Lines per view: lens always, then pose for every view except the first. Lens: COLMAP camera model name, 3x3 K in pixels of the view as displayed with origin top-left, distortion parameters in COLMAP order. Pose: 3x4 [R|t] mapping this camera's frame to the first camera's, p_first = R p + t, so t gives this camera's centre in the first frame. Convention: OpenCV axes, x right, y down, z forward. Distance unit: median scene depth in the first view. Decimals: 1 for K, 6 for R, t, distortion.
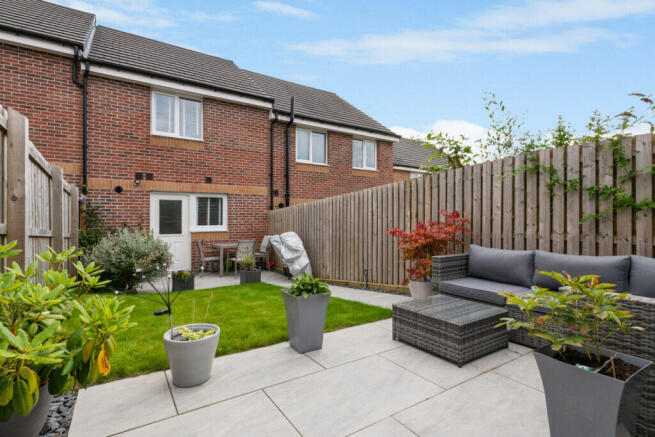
lens RADIAL K [[315.9, 0, 328.3], [0, 315.9, 217.4], [0, 0, 1]] dist [0.002773, -0.001174]
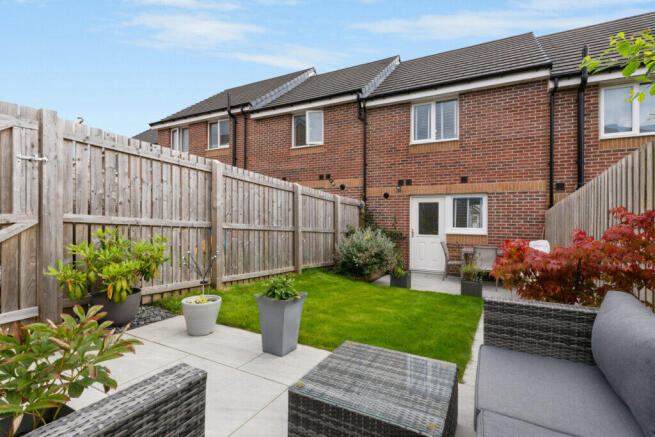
lens RADIAL K [[315.9, 0, 327.8], [0, 315.9, 218.2], [0, 0, 1]] dist [0.002773, -0.001174]
pose [[0.477891, 0.005929, -0.878399, 0.264101], [-0.006914, 0.999972, 0.002988, -0.003217], [0.878392, 0.004646, 0.477918, 0.196550]]
